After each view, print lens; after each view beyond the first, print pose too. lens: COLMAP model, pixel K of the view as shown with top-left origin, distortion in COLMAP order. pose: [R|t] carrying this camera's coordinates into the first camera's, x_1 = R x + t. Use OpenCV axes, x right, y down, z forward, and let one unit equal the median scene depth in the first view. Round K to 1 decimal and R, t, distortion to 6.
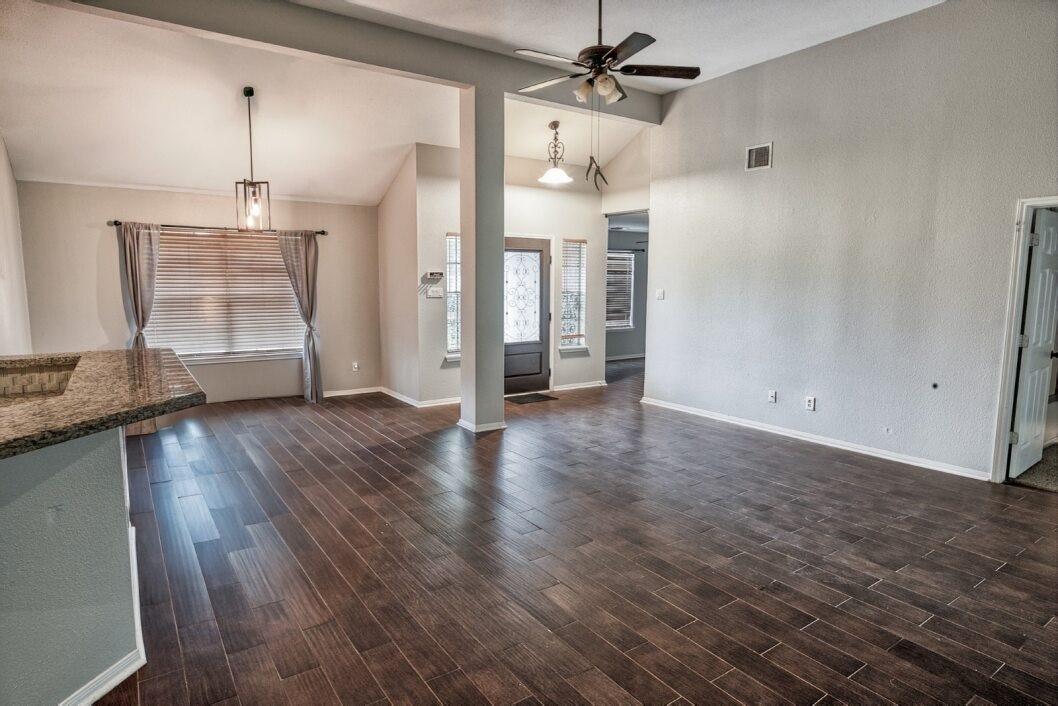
lens RADIAL K [[601.9, 0, 528.6], [0, 601.9, 347.6], [0, 0, 1]] dist [-0.030811, 0.020599]
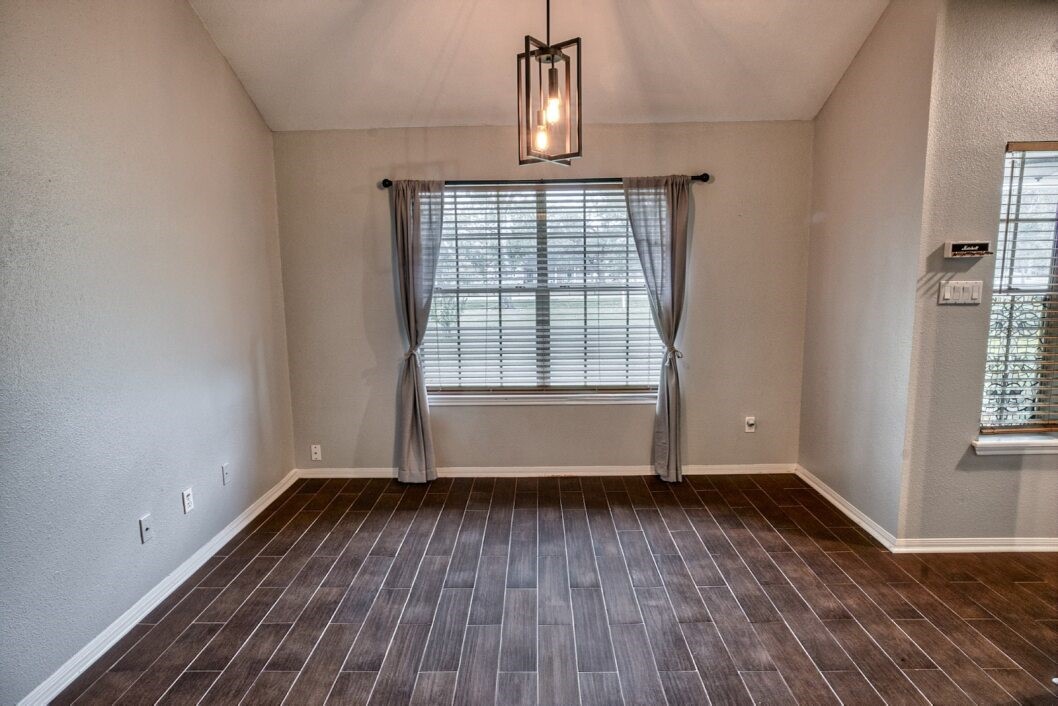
lens RADIAL K [[601.9, 0, 524.2], [0, 601.9, 350.1], [0, 0, 1]] dist [-0.030811, 0.020599]
pose [[0.814225, 0.062237, -0.577204, -0.159386], [-0.044520, 0.998003, 0.044809, -0.055809], [0.578840, -0.010787, 0.815370, 0.480004]]
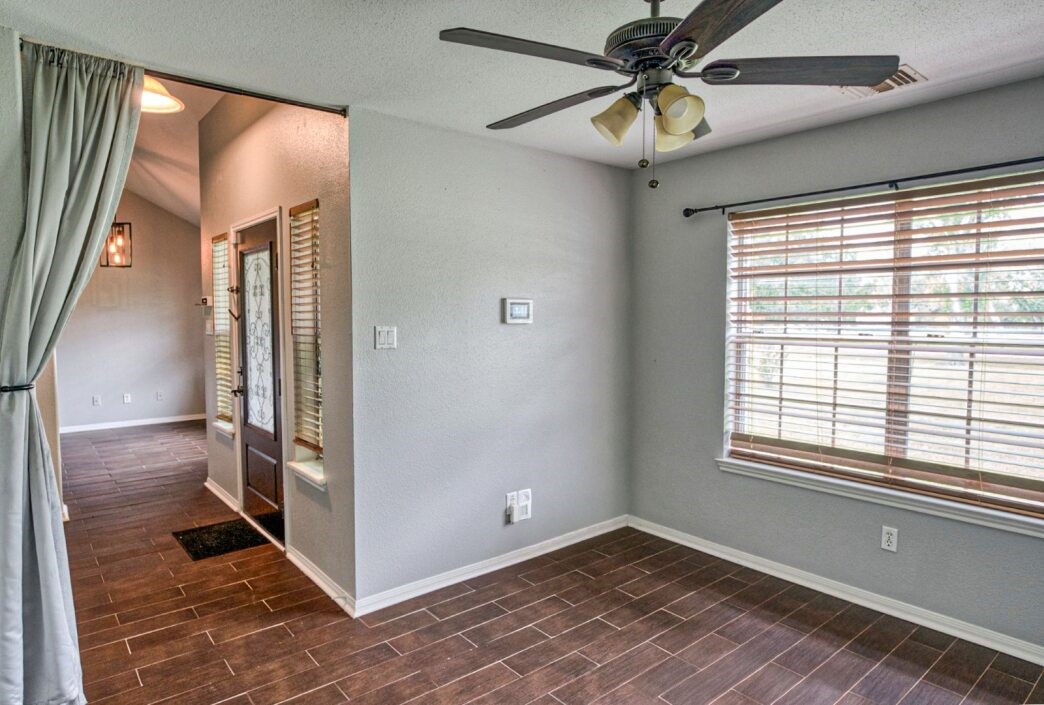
lens RADIAL K [[608.7, 0, 527.1], [0, 608.7, 354.6], [0, 0, 1]] dist [-0.030279, -0.001199]
pose [[0.102493, 0.060687, -0.992881, 0.569896], [-0.114405, 0.992233, 0.048838, -0.135080], [0.988133, 0.108585, 0.108640, 1.278077]]
